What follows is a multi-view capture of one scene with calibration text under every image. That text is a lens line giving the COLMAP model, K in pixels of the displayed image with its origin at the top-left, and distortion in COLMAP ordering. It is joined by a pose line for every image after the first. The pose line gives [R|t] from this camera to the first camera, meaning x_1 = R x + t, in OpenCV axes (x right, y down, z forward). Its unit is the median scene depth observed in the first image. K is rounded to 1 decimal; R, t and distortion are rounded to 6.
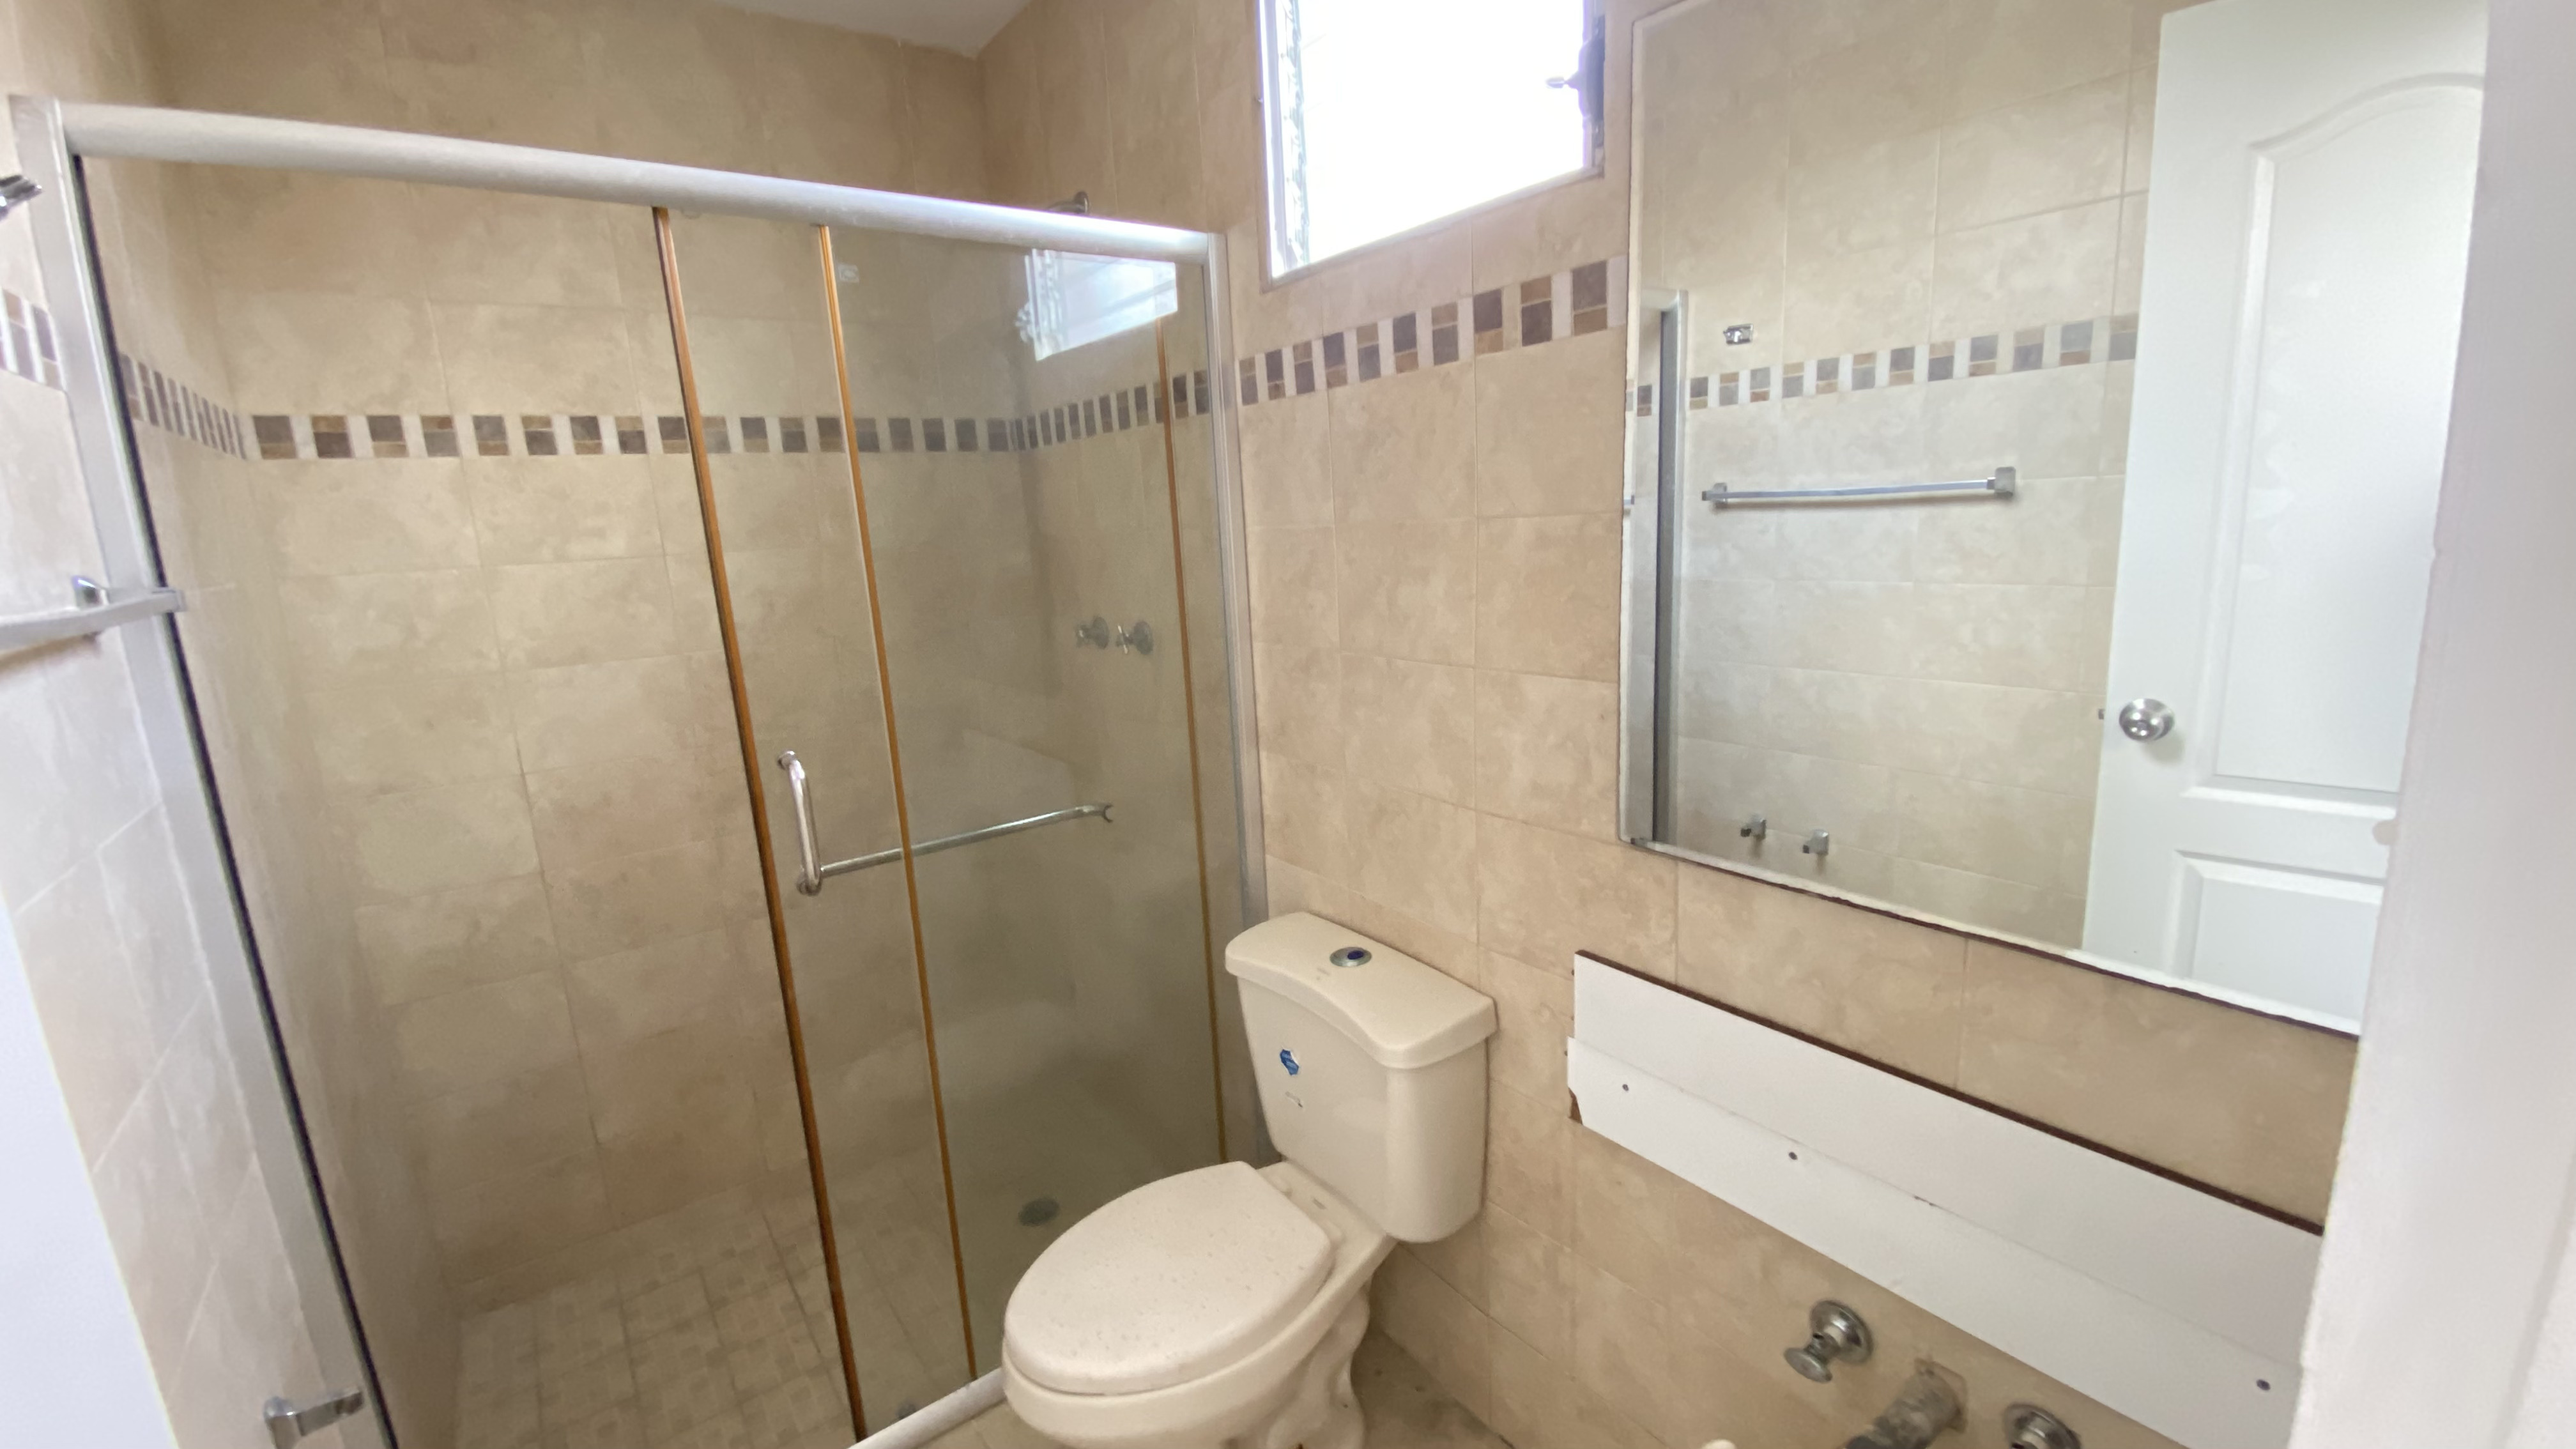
lens RADIAL K [[1035.9, 0, 1286.5], [0, 1035.9, 718.8], [0, 0, 1]] dist [-0.022148, -0.004338]
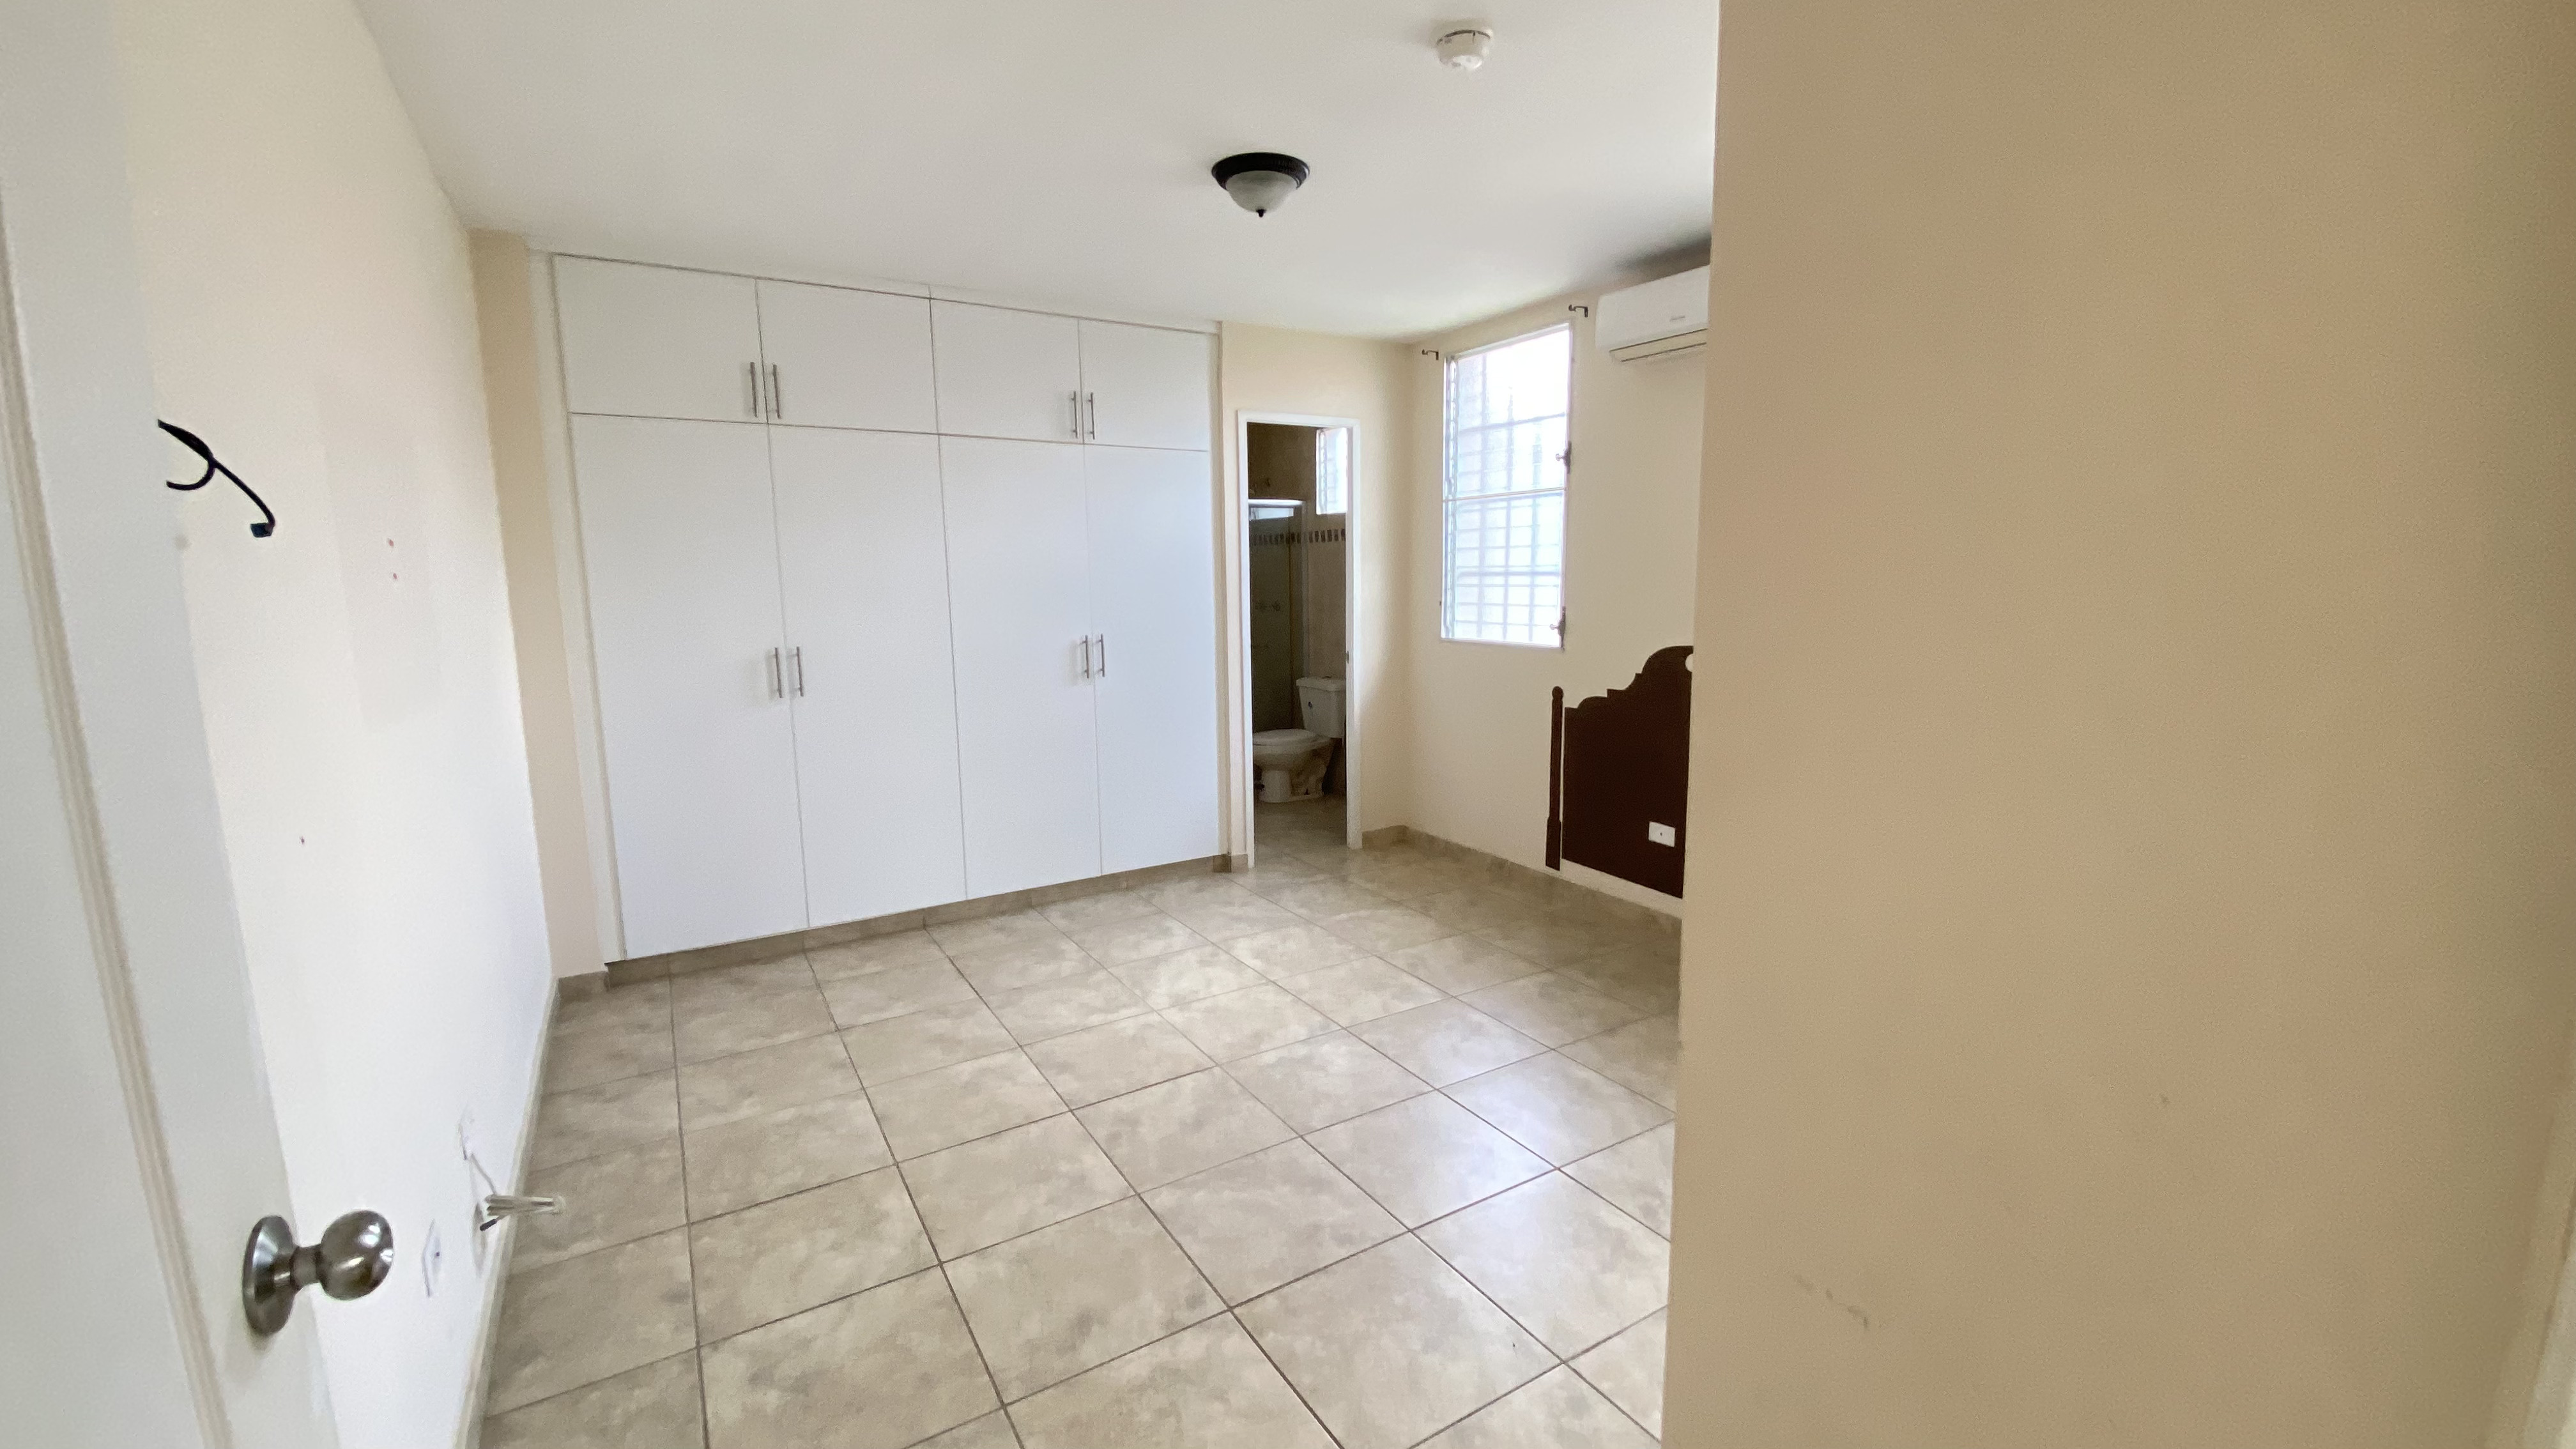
lens RADIAL K [[1035.9, 0, 1287.3], [0, 1035.9, 722.4], [0, 0, 1]] dist [-0.022148, -0.004338]
pose [[0.994213, 0.056018, -0.091663, 0.277697], [-0.059557, 0.997563, -0.036341, 0.526813], [0.089404, 0.041590, 0.995127, -2.912410]]
